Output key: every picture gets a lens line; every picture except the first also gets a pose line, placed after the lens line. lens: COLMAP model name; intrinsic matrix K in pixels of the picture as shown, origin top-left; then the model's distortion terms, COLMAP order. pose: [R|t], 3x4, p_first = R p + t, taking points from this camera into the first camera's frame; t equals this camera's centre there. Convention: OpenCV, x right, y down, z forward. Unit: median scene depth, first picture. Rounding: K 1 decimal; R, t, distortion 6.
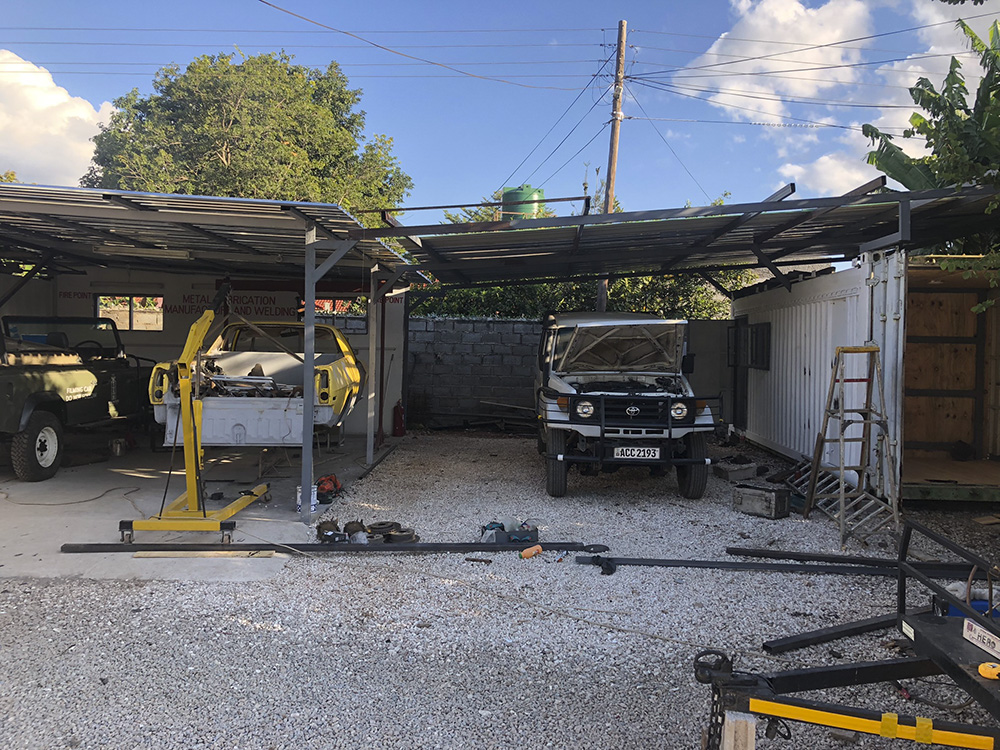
lens RADIAL K [[816.4, 0, 506.3], [0, 816.4, 369.0], [0, 0, 1]] dist [0.029322, -0.026393]
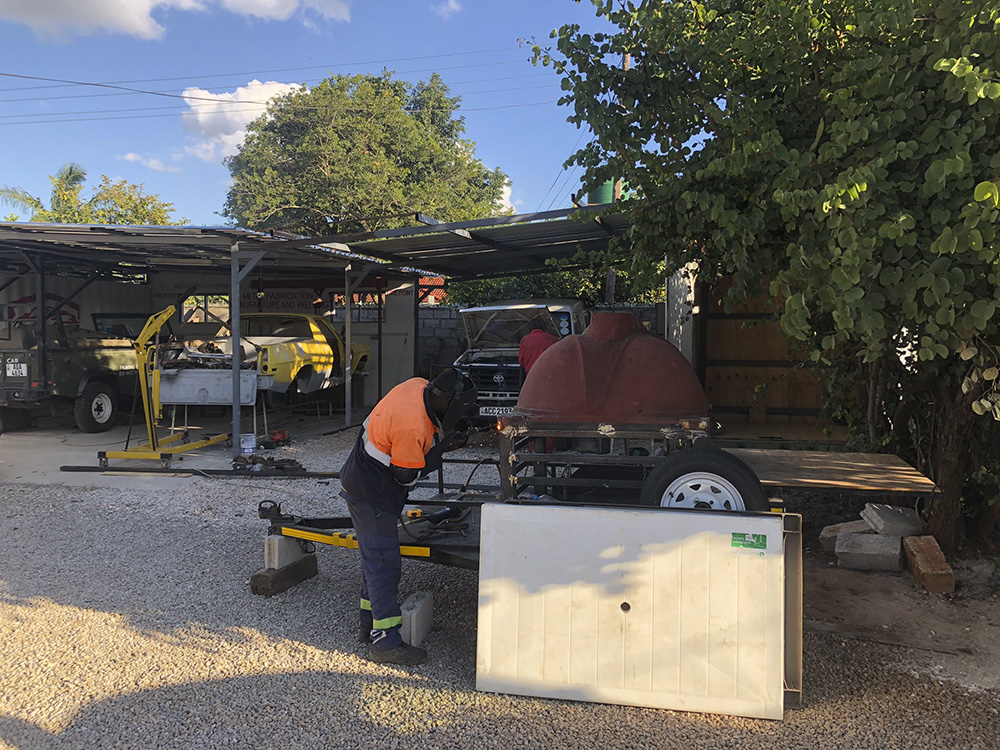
lens RADIAL K [[816.4, 0, 501.6], [0, 816.4, 373.6], [0, 0, 1]] dist [0.029322, -0.026393]
pose [[0.977506, -0.006321, -0.210811, 0.367959], [0.010314, 0.999787, 0.017851, 0.019140], [0.210653, -0.019624, 0.977364, -0.186316]]
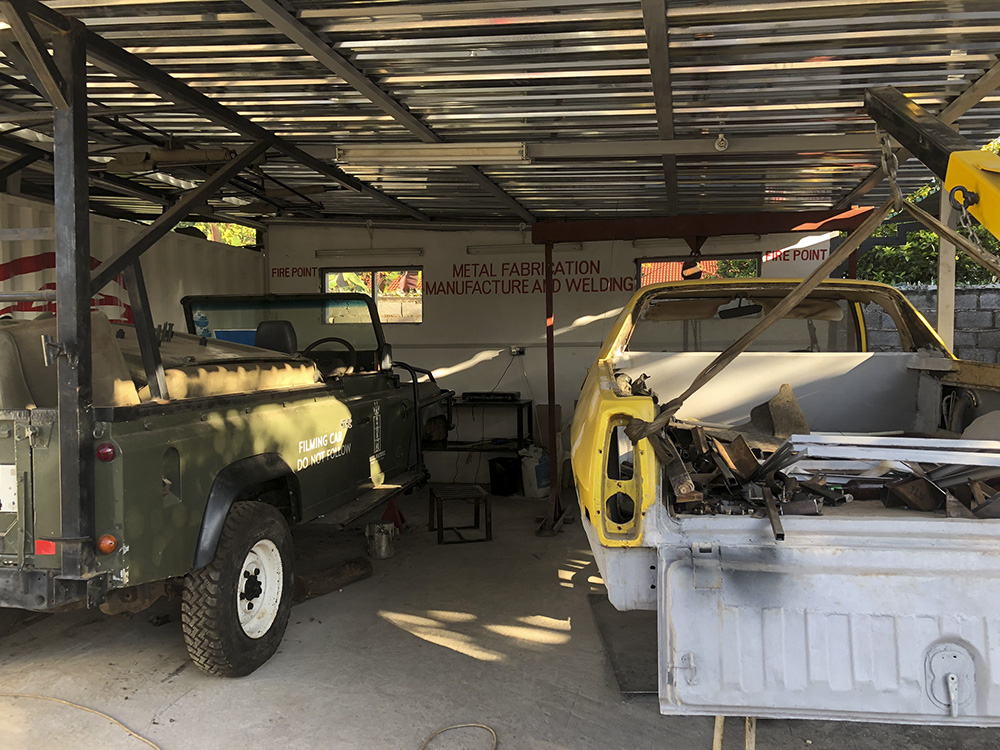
lens RADIAL K [[816.4, 0, 502.2], [0, 816.4, 368.8], [0, 0, 1]] dist [0.029322, -0.026393]
pose [[0.976168, -0.019148, -0.216171, -0.335714], [0.019593, 0.999808, -0.000083, -0.014794], [0.216131, -0.004155, 0.976356, 0.599727]]
